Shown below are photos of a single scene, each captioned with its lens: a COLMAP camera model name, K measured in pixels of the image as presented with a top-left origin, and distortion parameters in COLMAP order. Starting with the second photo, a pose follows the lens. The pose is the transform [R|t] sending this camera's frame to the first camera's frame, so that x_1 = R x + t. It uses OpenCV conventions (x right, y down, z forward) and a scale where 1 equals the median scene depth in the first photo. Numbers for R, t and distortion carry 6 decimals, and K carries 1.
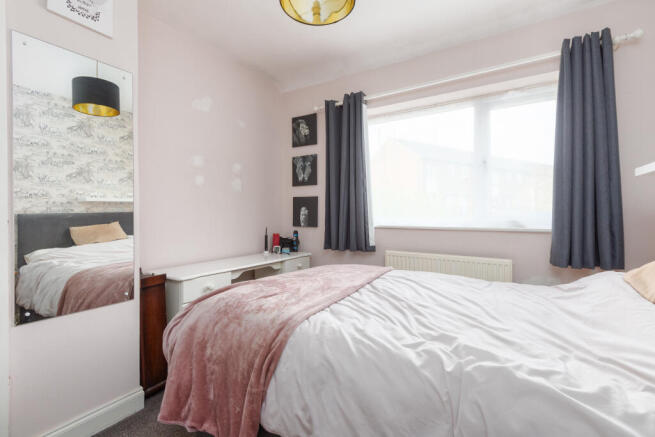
lens RADIAL K [[296.1, 0, 322.4], [0, 296.1, 217.4], [0, 0, 1]] dist [-0.000874, -0.001475]
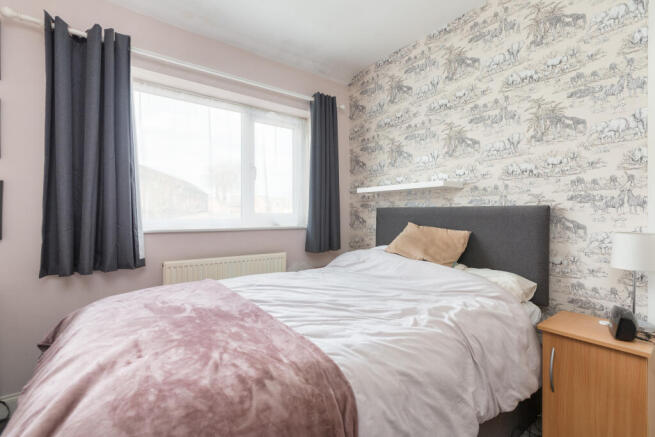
lens RADIAL K [[296.1, 0, 323.3], [0, 296.1, 215.3], [0, 0, 1]] dist [-0.000874, -0.001475]
pose [[0.353369, 0.000634, 0.935484, -0.444935], [0.008003, 0.999961, -0.003701, -0.004336], [-0.935450, 0.008795, 0.353350, 0.427157]]
